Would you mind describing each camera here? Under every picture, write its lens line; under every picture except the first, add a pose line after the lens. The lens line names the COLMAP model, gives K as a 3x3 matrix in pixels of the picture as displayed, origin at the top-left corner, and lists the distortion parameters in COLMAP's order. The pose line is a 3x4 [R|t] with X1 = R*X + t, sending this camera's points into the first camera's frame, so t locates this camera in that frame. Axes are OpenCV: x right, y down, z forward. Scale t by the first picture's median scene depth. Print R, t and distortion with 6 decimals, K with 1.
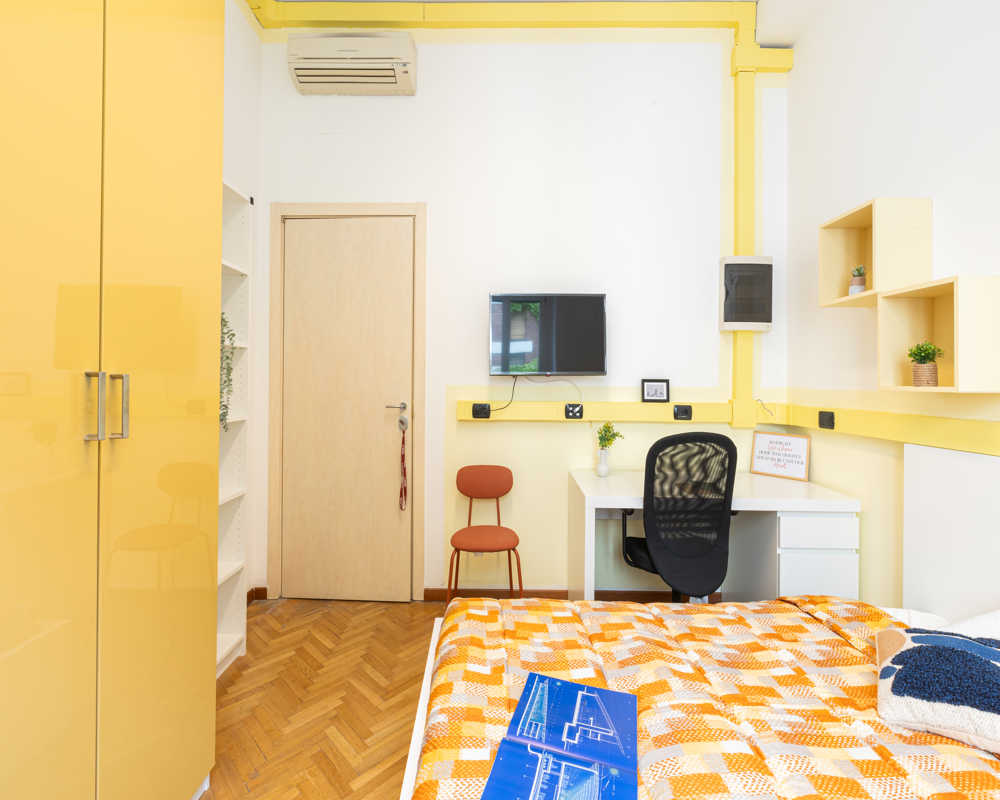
lens RADIAL K [[463.1, 0, 498.5], [0, 463.1, 377.7], [0, 0, 1]] dist [-0.001865, -0.000034]
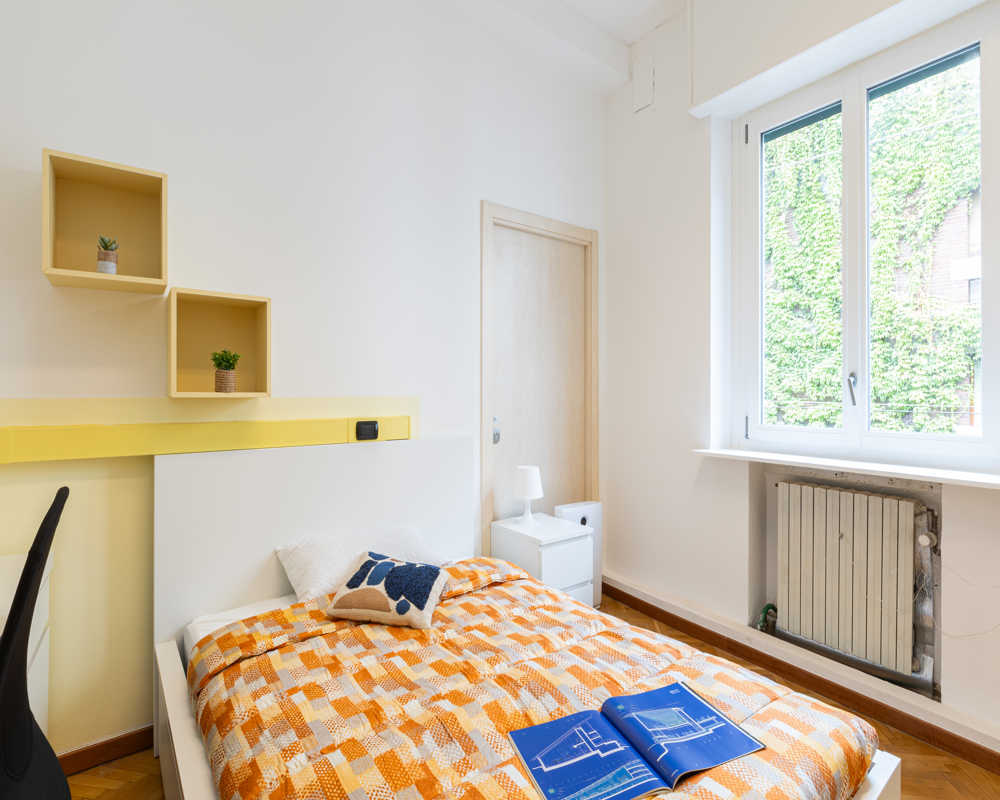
lens RADIAL K [[501.5, 0, 516.9], [0, 501.5, 391.9], [0, 0, 1]] dist [0.000785, -0.001354]
pose [[-0.616991, -0.013529, 0.786854, -0.319338], [-0.019029, 0.999816, 0.002270, 0.002335], [-0.786740, -0.013573, -0.617135, 1.048896]]
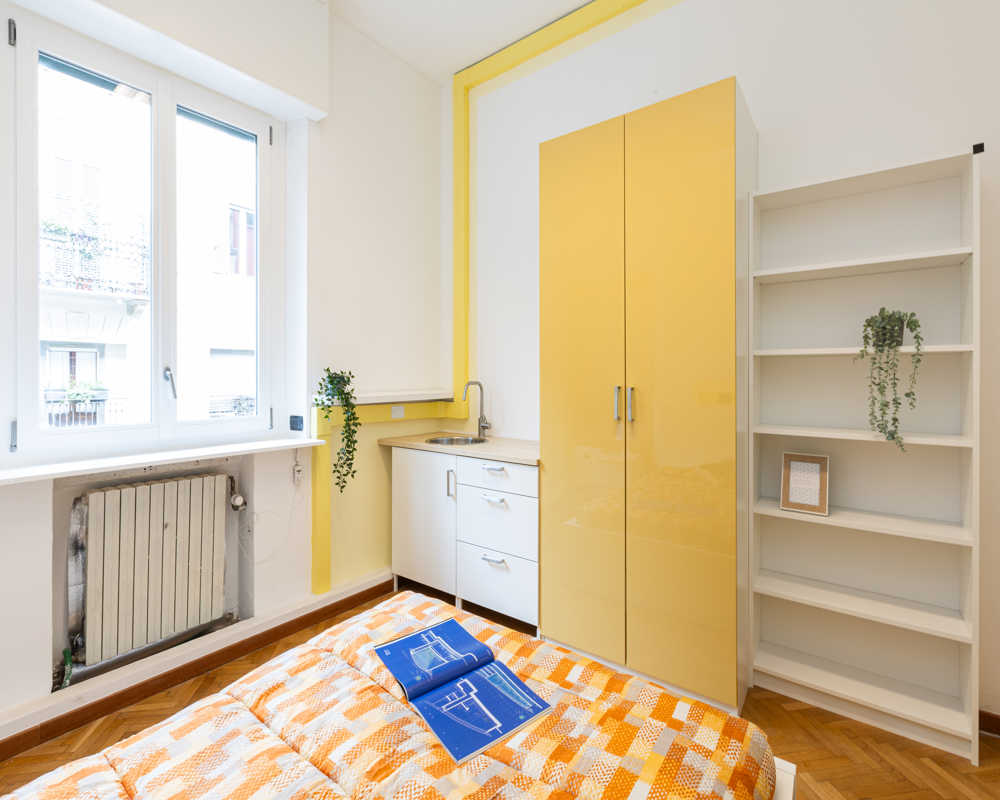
lens RADIAL K [[463.1, 0, 498.5], [0, 463.1, 377.7], [0, 0, 1]] dist [-0.001865, -0.000034]
pose [[-0.607894, -0.009343, -0.793964, 0.615138], [0.002744, 0.999900, -0.013867, -0.013356], [0.794014, -0.010608, -0.607807, 1.036572]]
